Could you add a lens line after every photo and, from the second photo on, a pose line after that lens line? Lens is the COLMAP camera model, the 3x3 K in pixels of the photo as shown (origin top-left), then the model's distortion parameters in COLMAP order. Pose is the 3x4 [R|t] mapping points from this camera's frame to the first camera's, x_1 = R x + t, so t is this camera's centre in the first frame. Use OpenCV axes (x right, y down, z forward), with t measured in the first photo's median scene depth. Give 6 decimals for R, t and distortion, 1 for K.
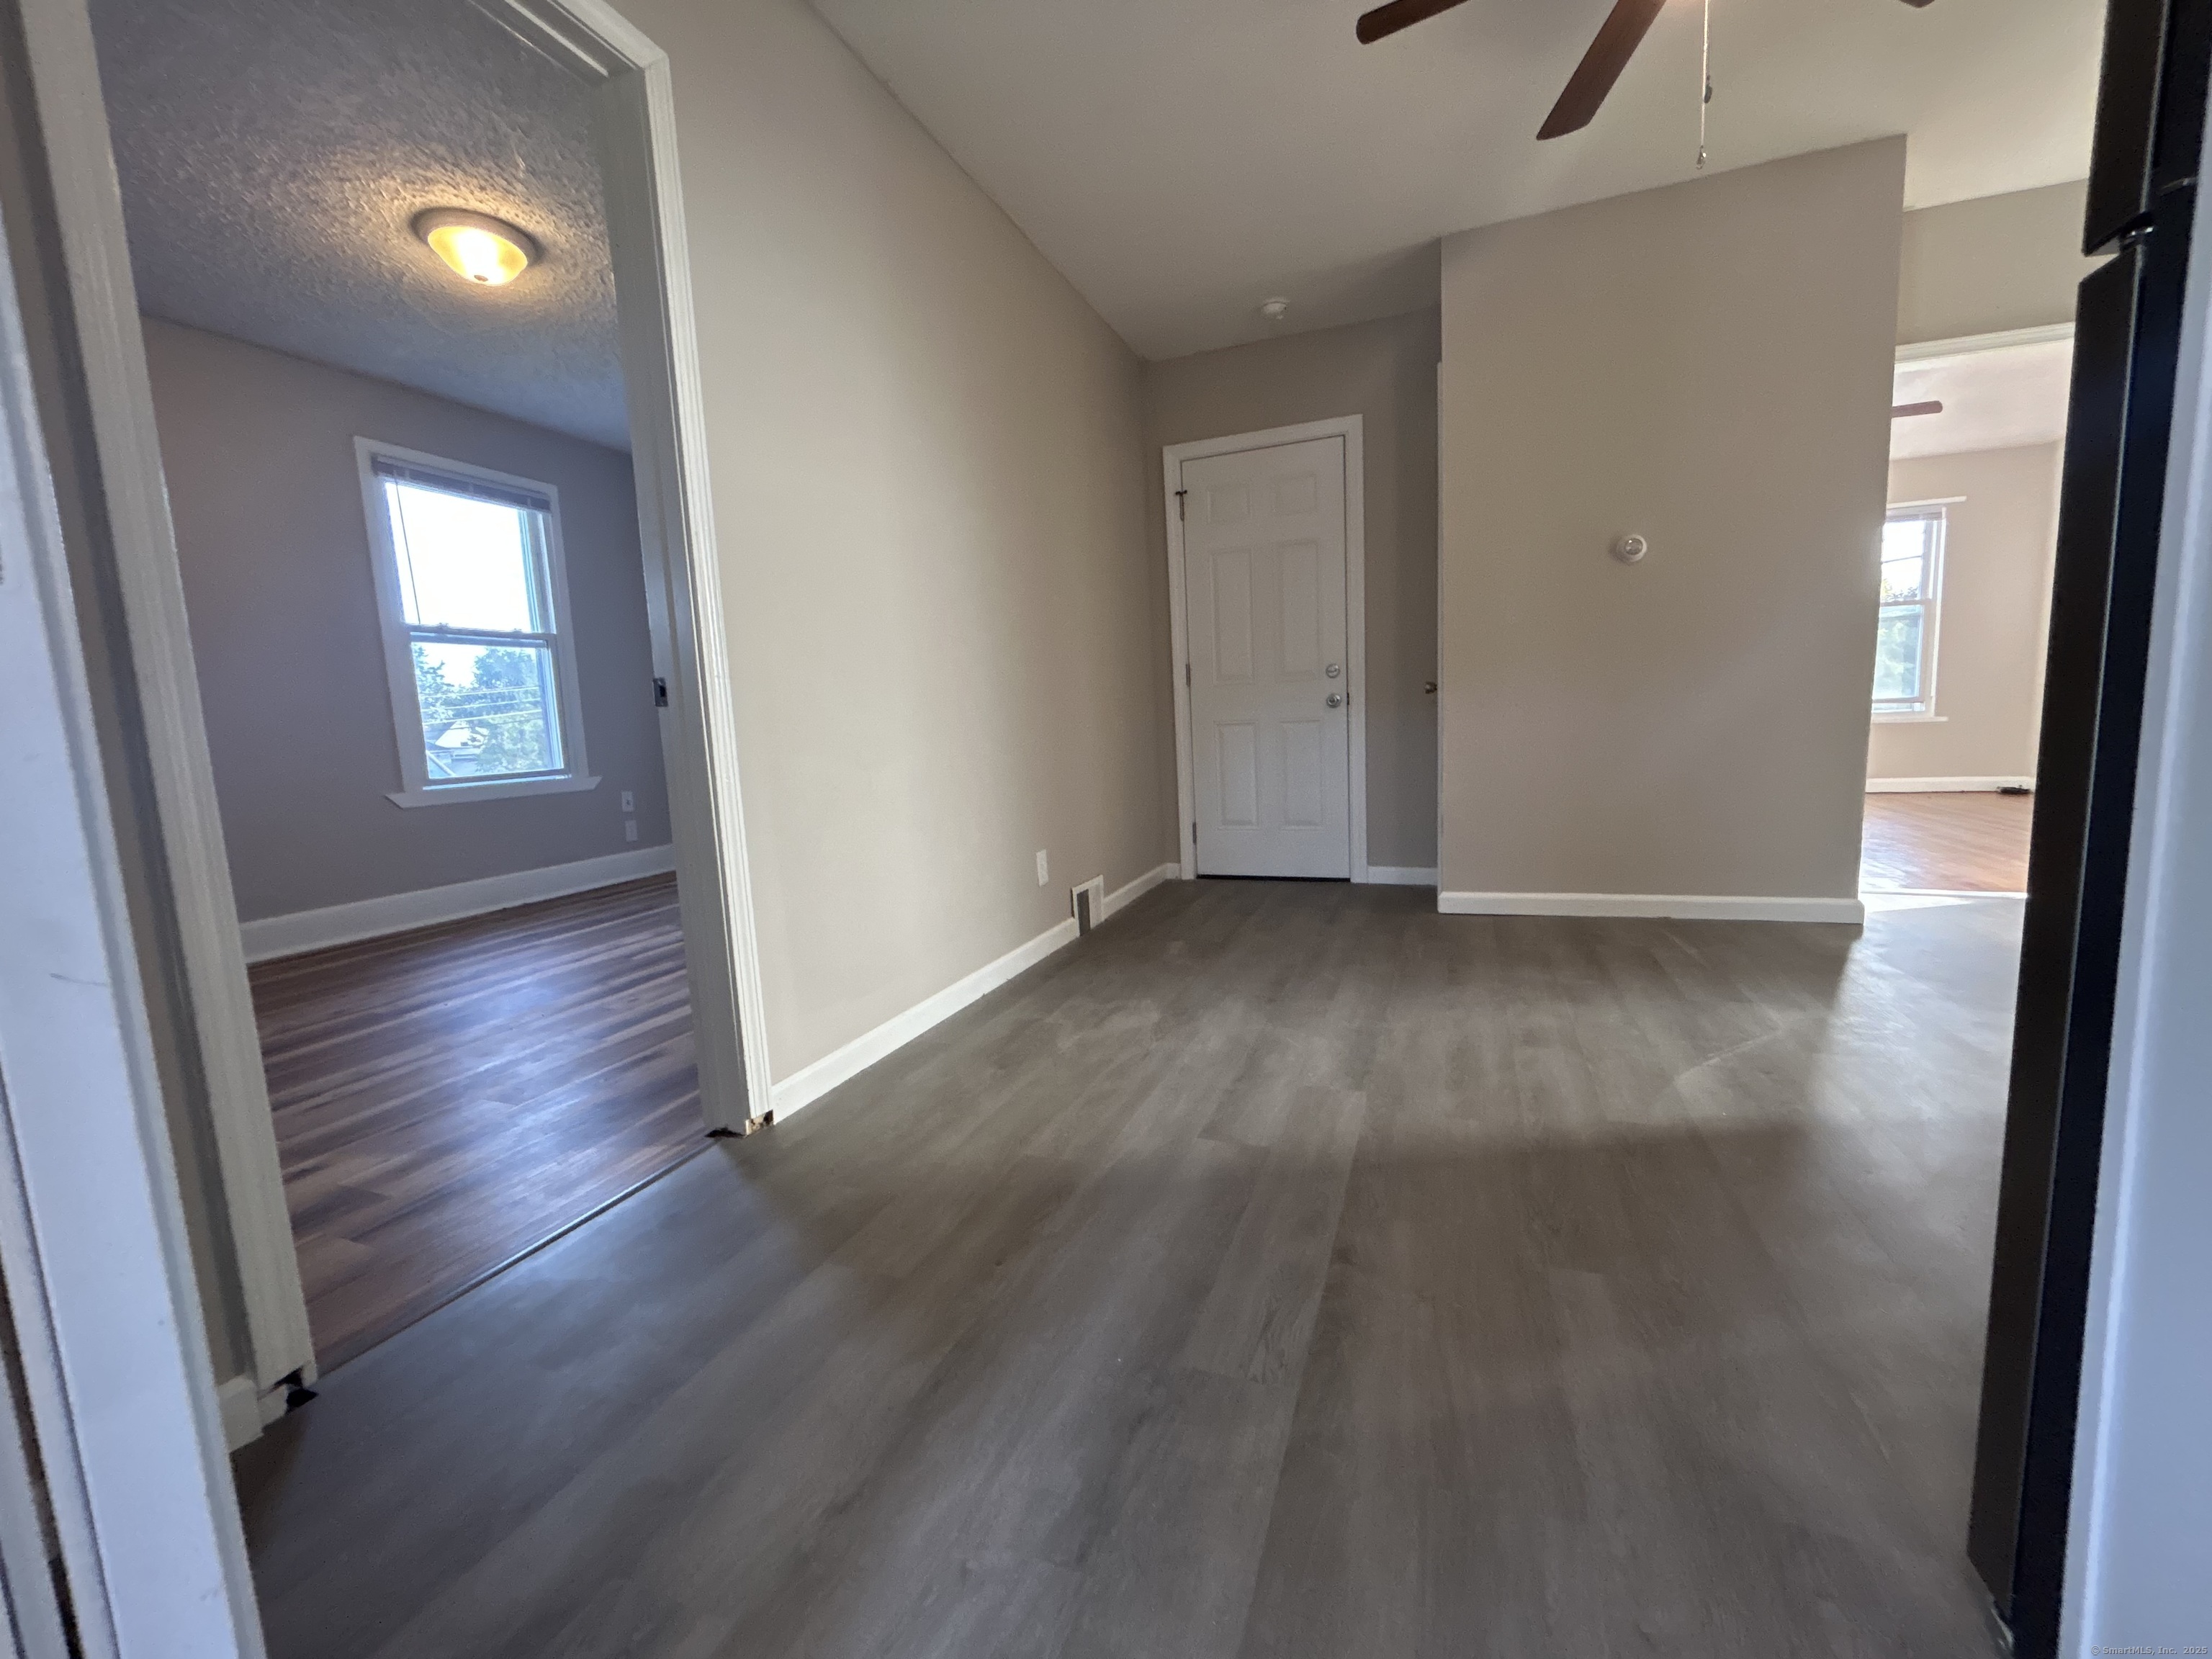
lens RADIAL K [[894.7, 0, 1102.4], [0, 894.7, 833.7], [0, 0, 1]] dist [0.001116, -0.000420]
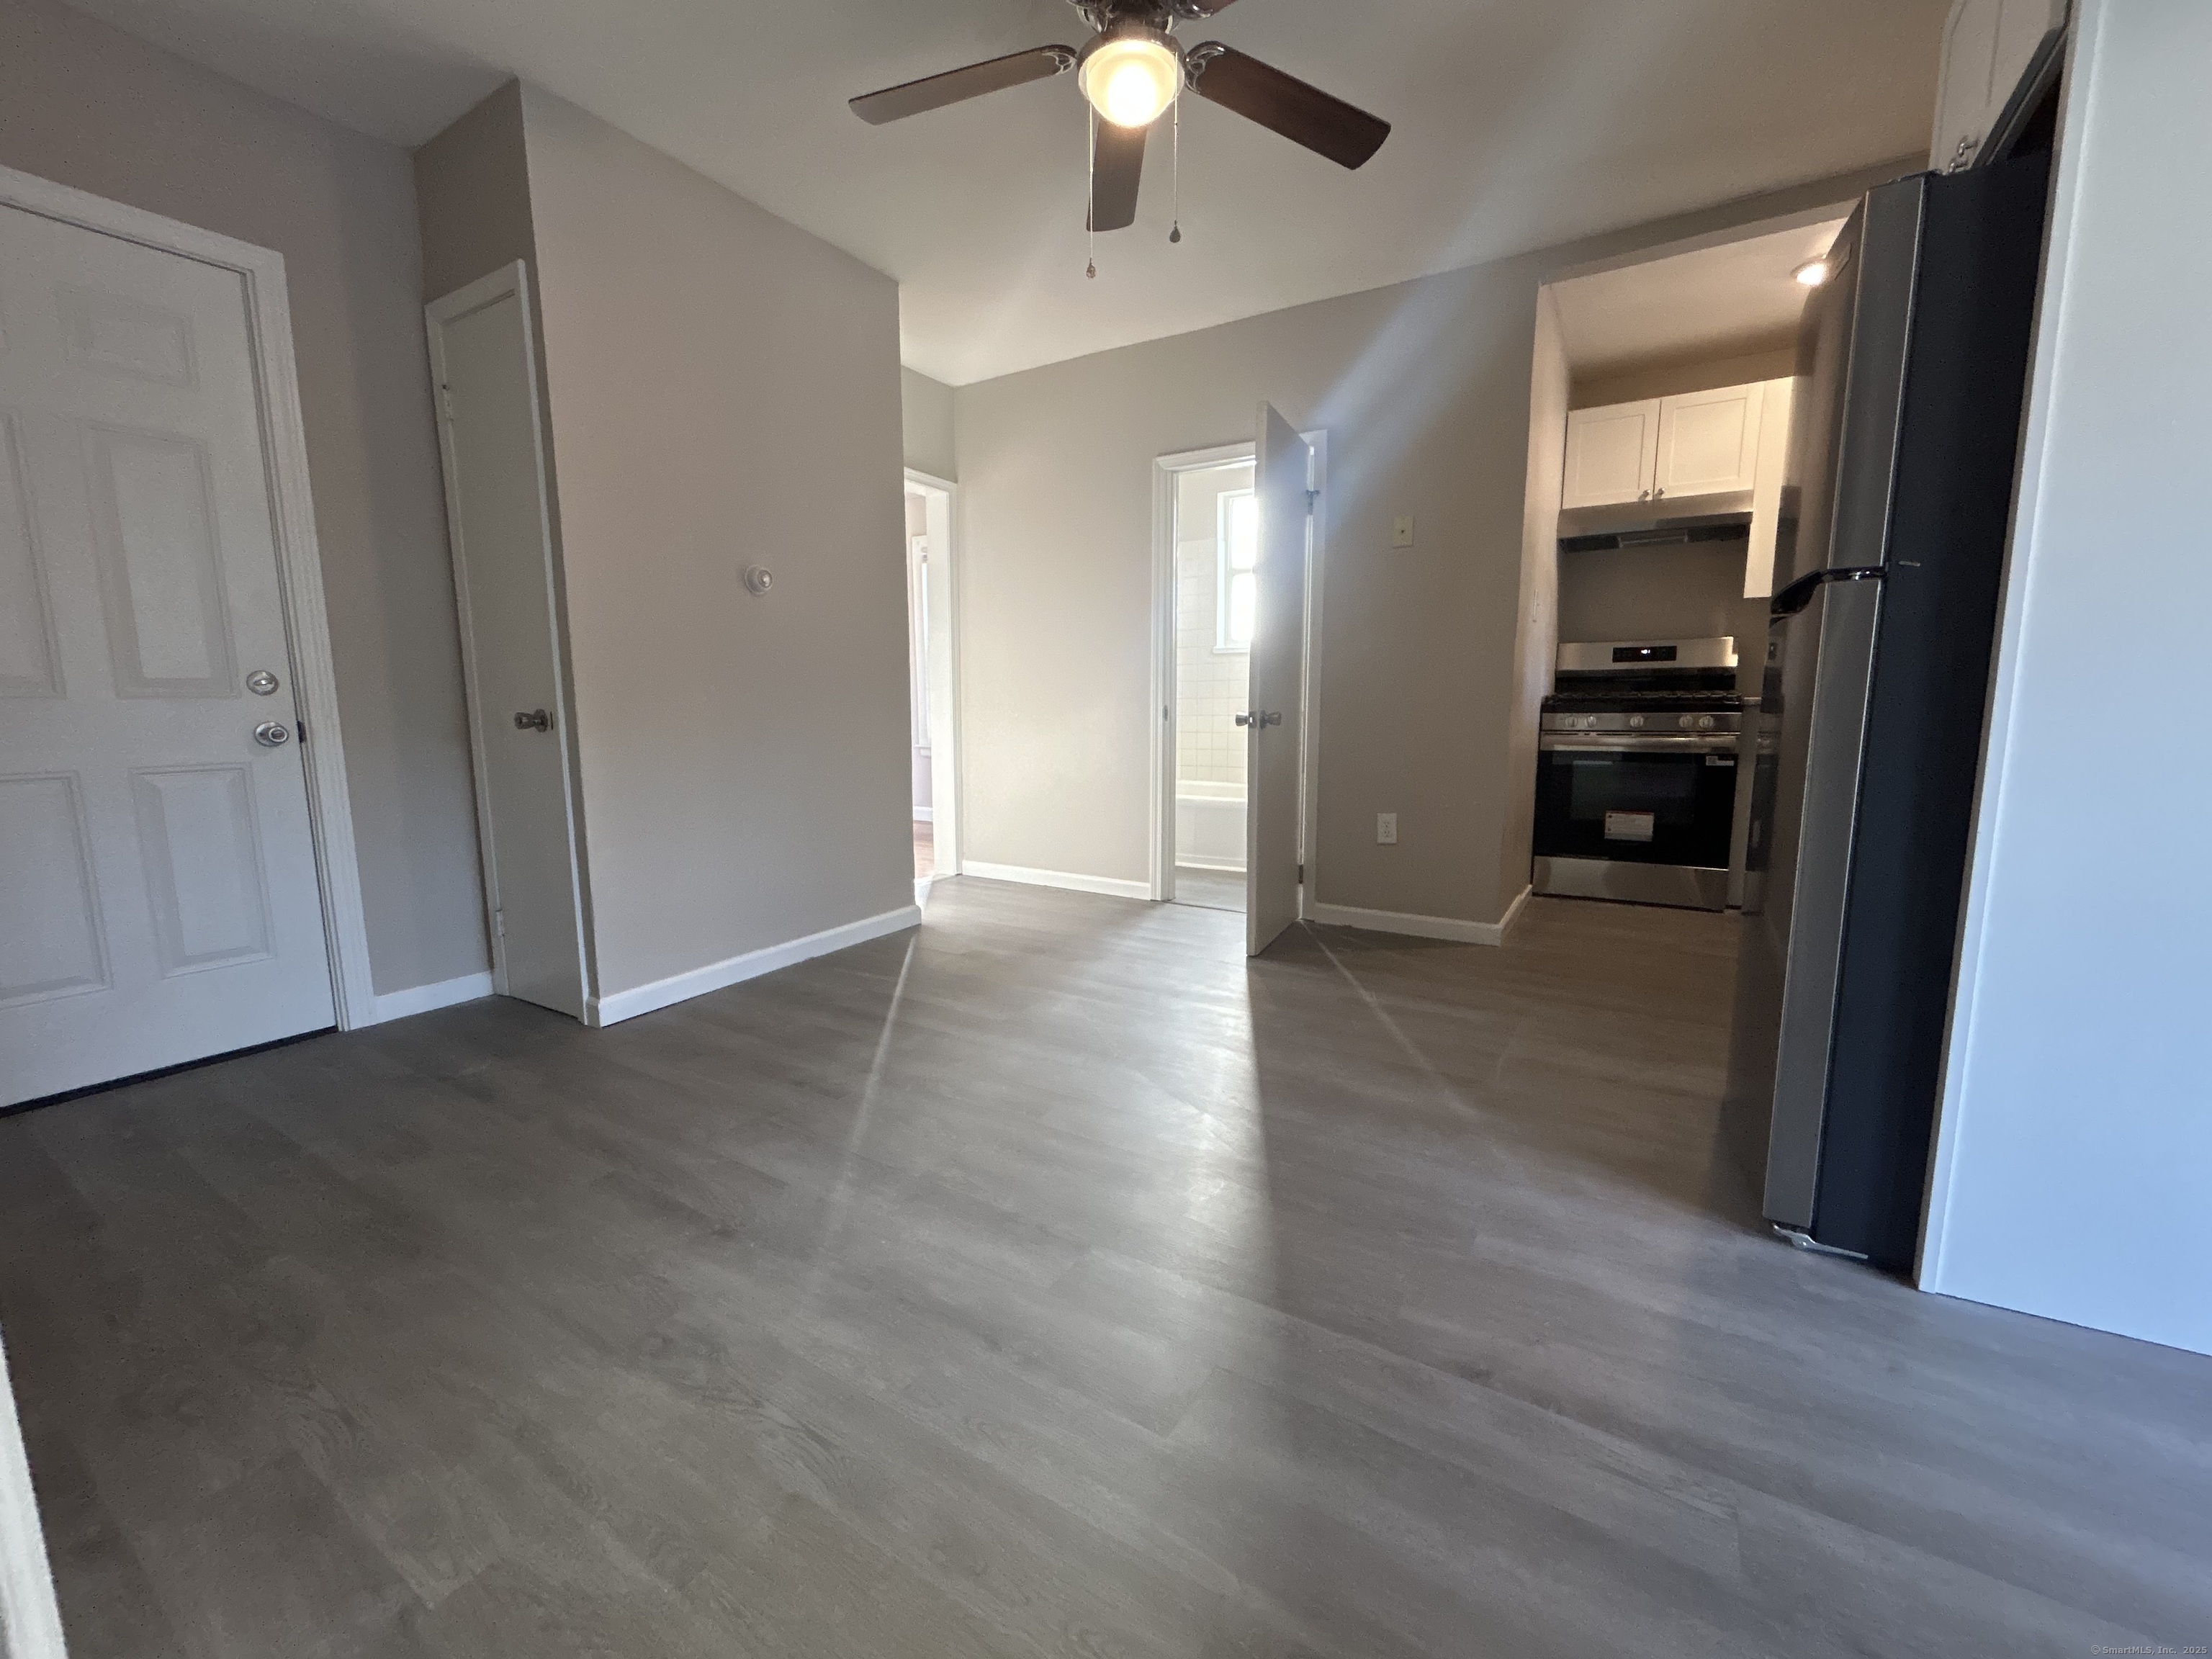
lens RADIAL K [[894.7, 0, 1105.1], [0, 894.7, 831.5], [0, 0, 1]] dist [0.001116, -0.000420]
pose [[0.185246, -0.104213, 0.977151, -0.350869], [0.122233, 0.989082, 0.082313, -0.112634], [-0.975060, 0.104192, 0.195962, 0.608459]]
